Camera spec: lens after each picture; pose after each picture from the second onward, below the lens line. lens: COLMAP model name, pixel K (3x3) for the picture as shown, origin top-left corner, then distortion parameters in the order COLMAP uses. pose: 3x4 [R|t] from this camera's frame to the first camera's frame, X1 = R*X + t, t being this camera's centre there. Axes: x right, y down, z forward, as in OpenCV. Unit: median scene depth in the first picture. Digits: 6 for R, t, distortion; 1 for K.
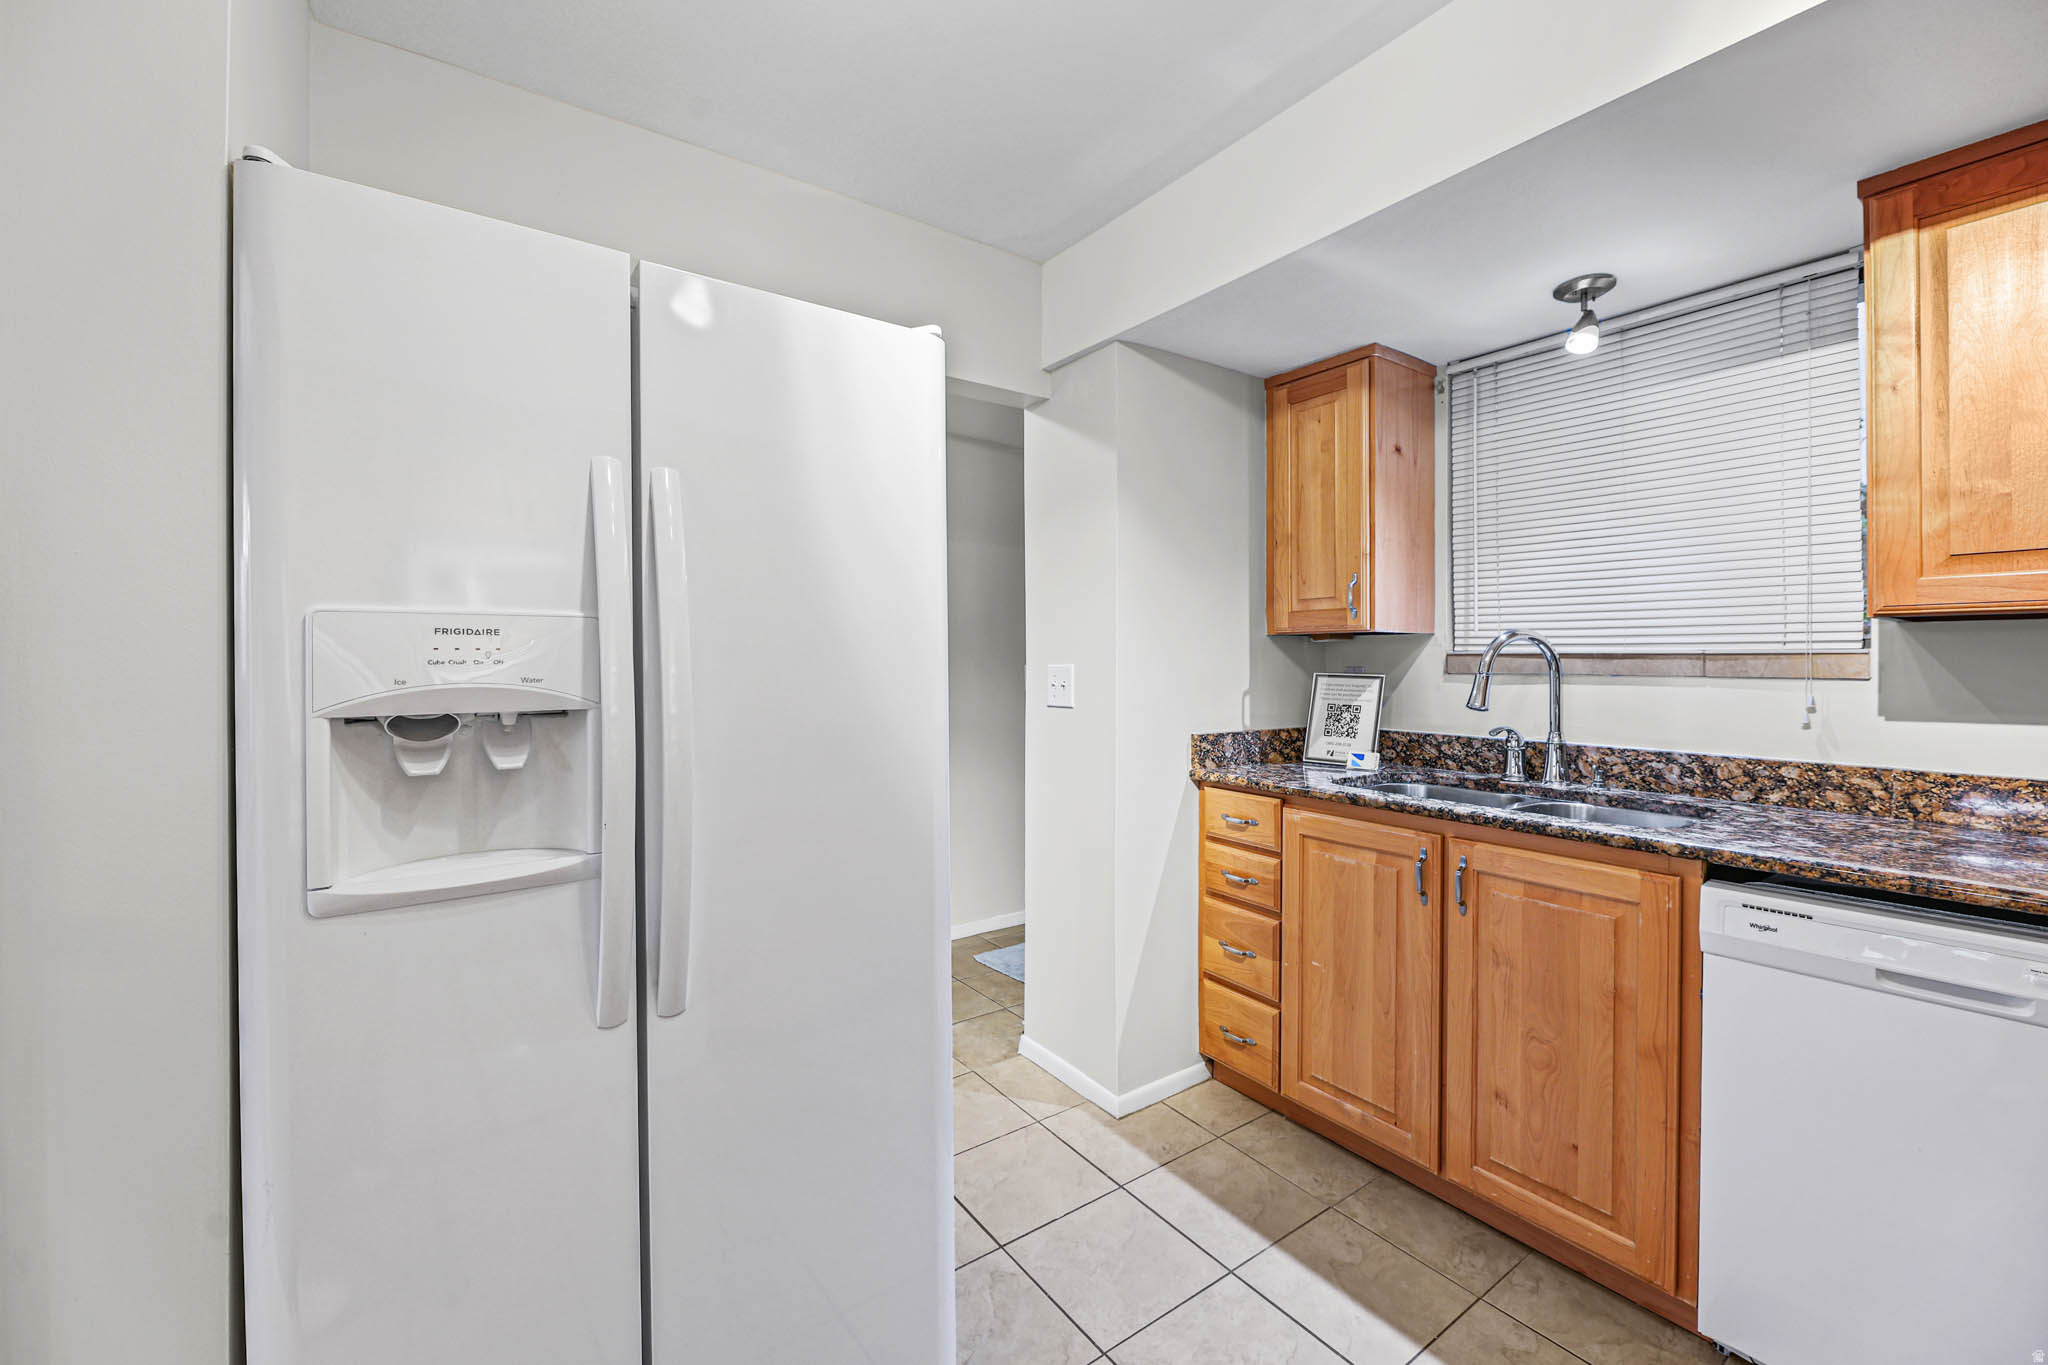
lens RADIAL K [[846.1, 0, 1040.2], [0, 846.1, 643.0], [0, 0, 1]] dist [-0.003693, -0.003681]
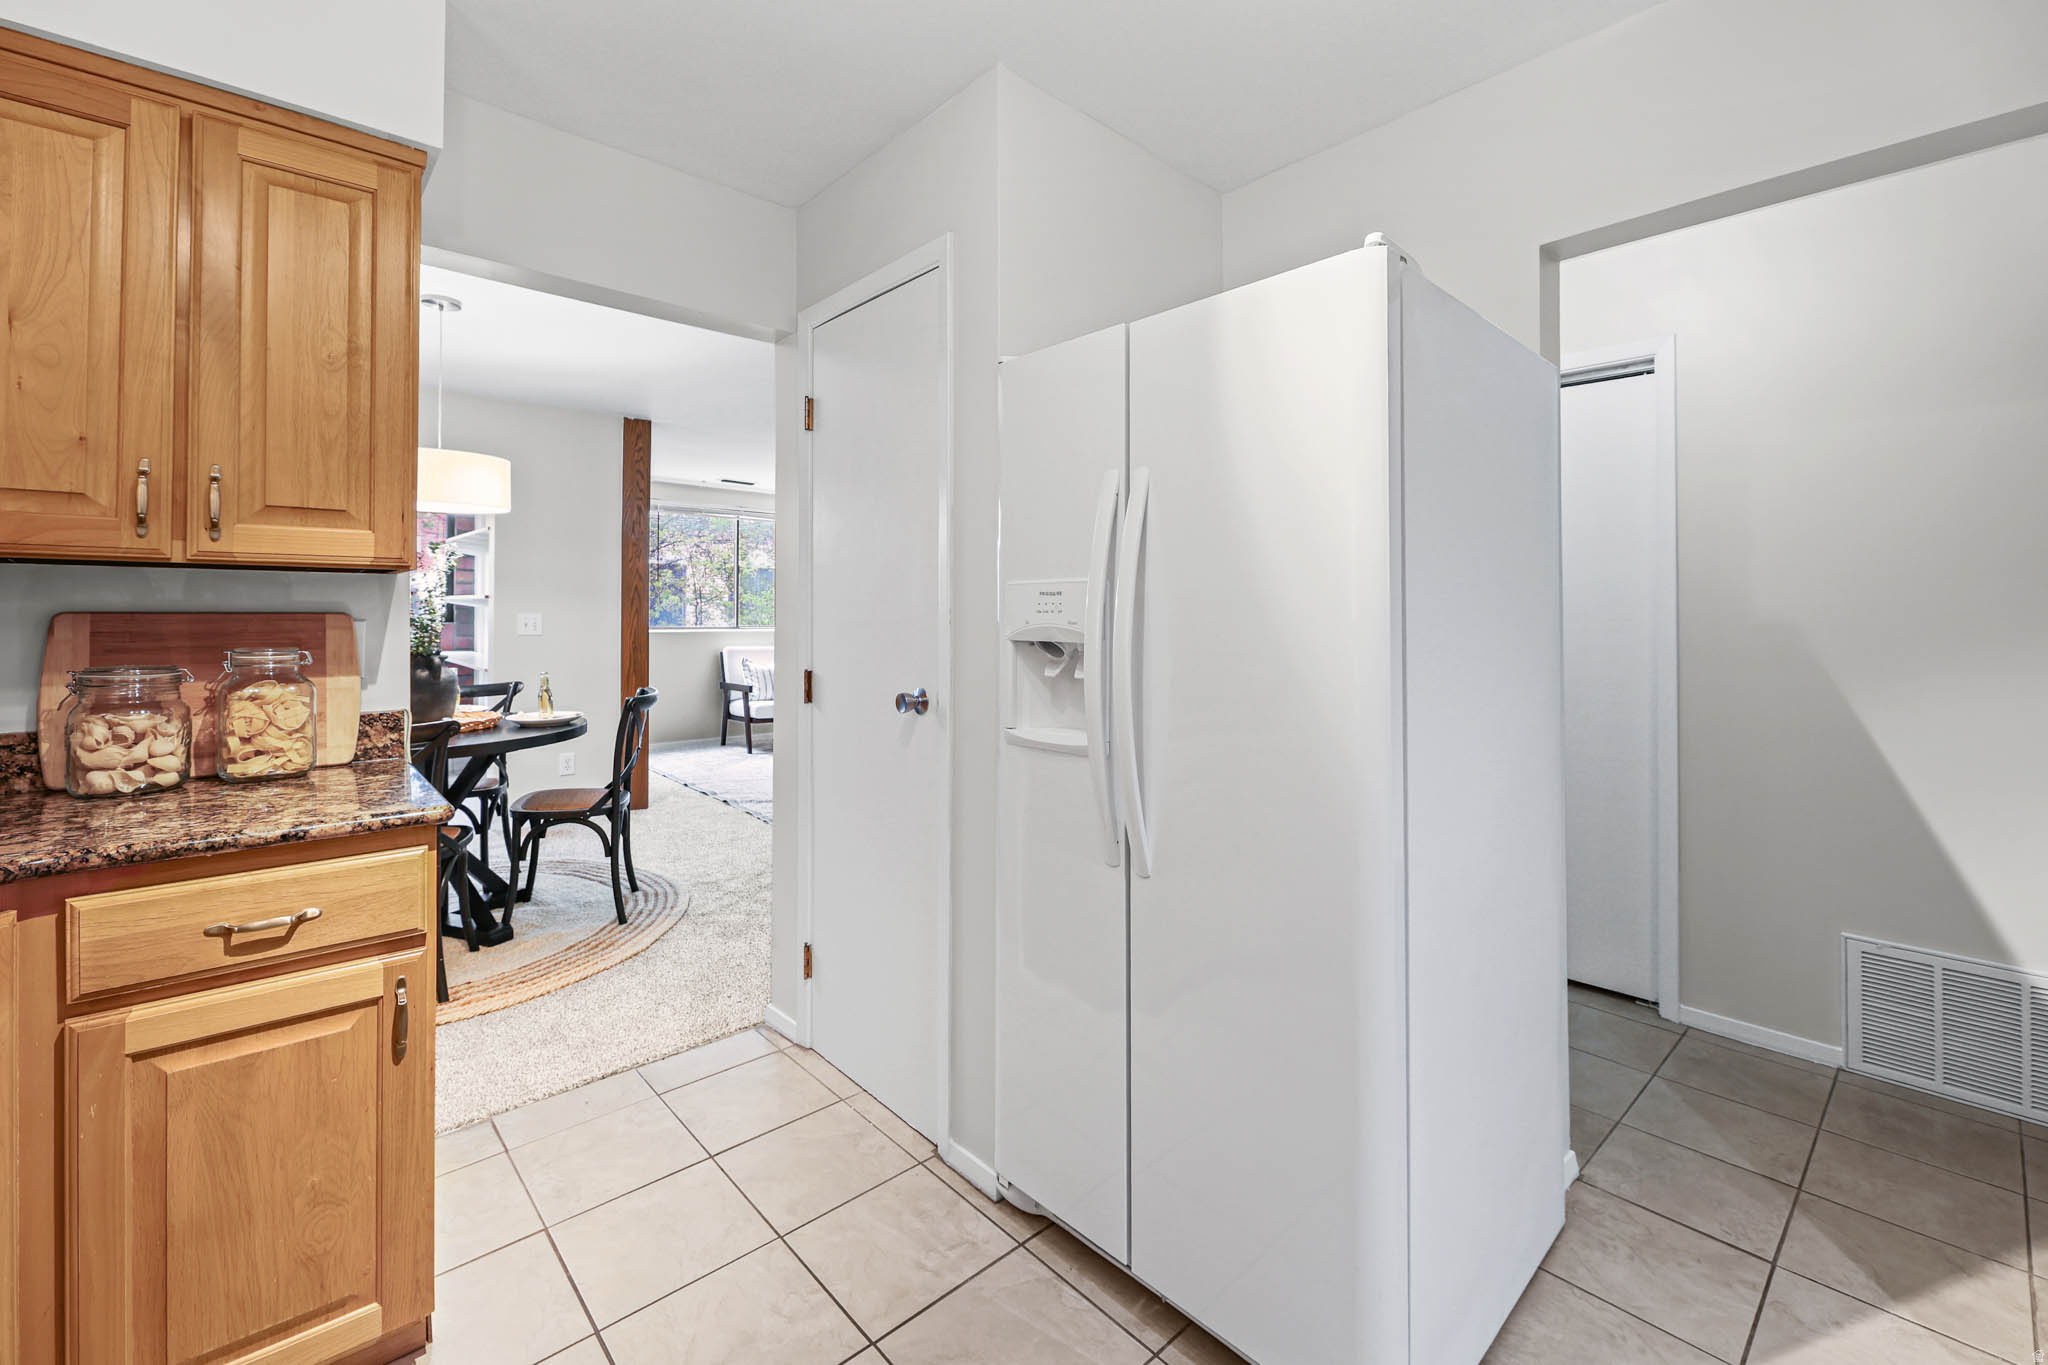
lens RADIAL K [[846.1, 0, 1058.7], [0, 846.1, 592.4], [0, 0, 1]] dist [-0.003693, -0.003681]
pose [[0.105865, -0.021756, -0.994143, 0.916212], [0.014359, 0.999690, -0.020348, 0.016270], [0.994277, -0.012120, 0.106144, 0.740318]]
